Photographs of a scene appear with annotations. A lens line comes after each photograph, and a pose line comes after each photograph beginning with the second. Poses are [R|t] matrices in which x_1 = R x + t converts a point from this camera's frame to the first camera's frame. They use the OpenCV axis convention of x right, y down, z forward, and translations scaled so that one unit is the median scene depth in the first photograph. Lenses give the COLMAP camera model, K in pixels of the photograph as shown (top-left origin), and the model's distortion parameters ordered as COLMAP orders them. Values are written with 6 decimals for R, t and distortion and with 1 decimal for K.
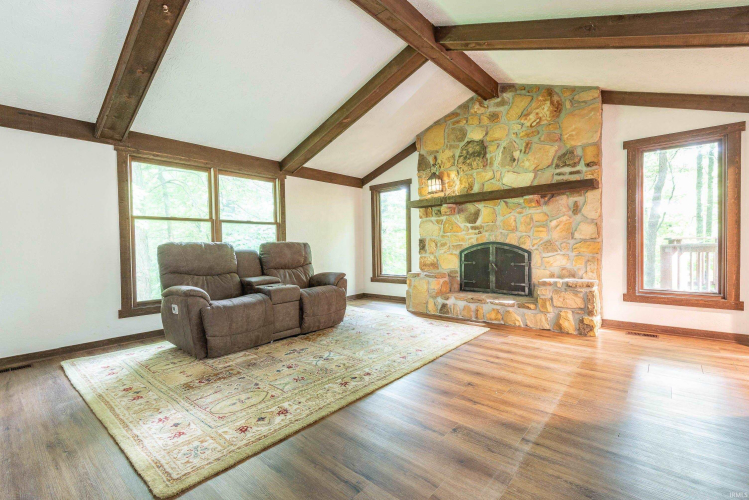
lens RADIAL K [[353.6, 0, 380.9], [0, 353.6, 248.9], [0, 0, 1]] dist [0.033299, -0.014958]
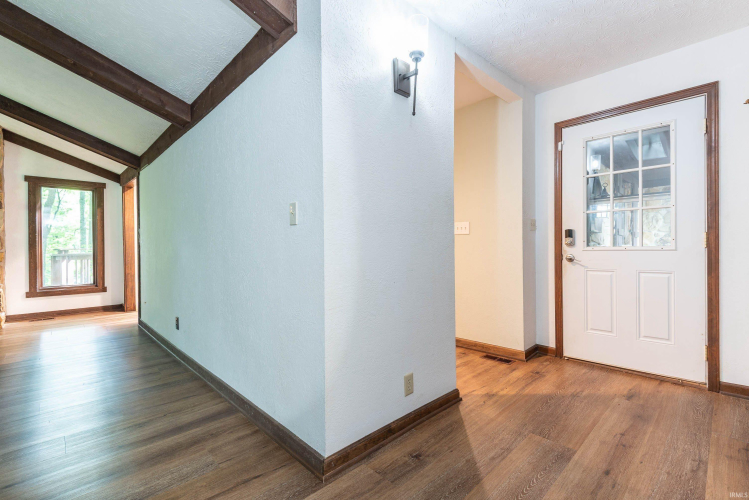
lens RADIAL K [[349.4, 0, 370.6], [0, 349.4, 247.8], [0, 0, 1]] dist [0.030477, -0.015134]
pose [[0.163861, 0.008918, 0.986443, -0.390818], [0.022309, 0.999670, -0.012743, 0.008366], [-0.986231, 0.024094, 0.163608, -0.450276]]
